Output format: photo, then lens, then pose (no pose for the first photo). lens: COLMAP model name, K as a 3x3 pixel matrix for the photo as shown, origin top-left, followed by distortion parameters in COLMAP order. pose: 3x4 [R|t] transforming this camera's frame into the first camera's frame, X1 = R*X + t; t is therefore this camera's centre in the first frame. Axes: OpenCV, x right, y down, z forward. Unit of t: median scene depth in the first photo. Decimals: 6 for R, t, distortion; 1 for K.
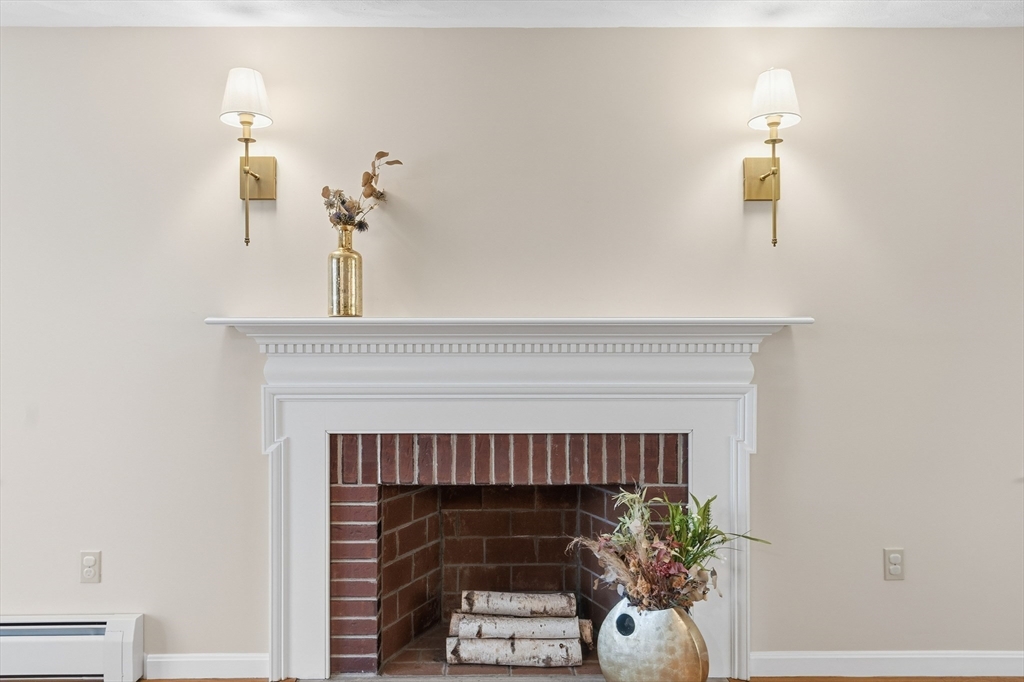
lens RADIAL K [[612.6, 0, 513.3], [0, 612.6, 347.5], [0, 0, 1]] dist [0.006154, -0.001118]
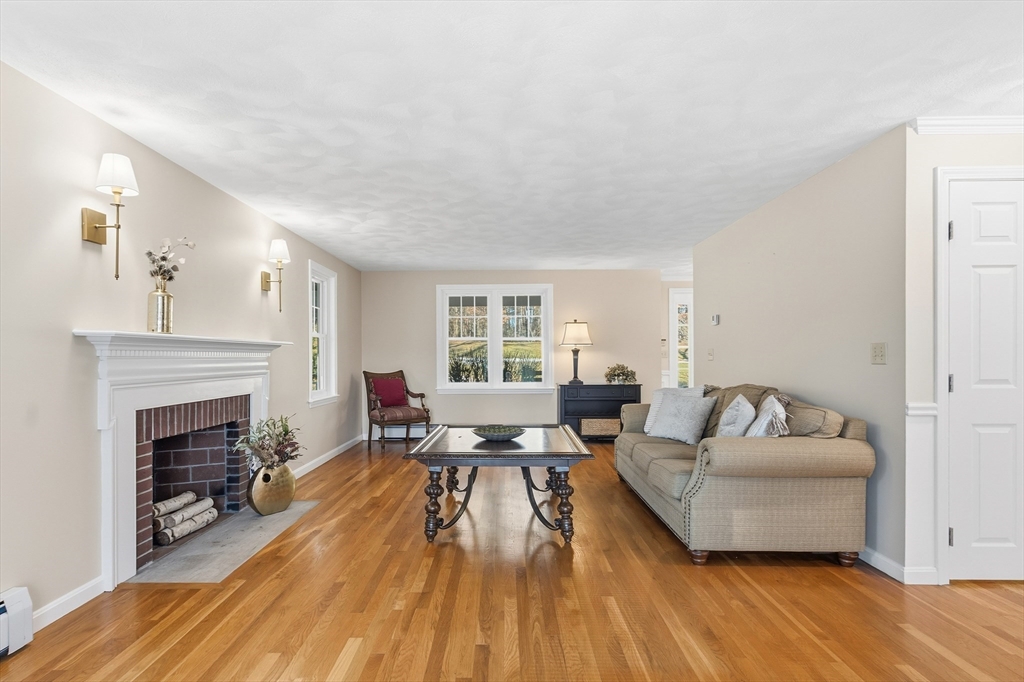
lens RADIAL K [[612.6, 0, 507.6], [0, 612.6, 348.1], [0, 0, 1]] dist [0.006154, -0.001118]
pose [[0.020232, 0.005685, 0.999779, -1.771736], [-0.017777, 0.999828, -0.005325, -0.019317], [-0.999637, -0.017665, 0.020329, 0.068879]]
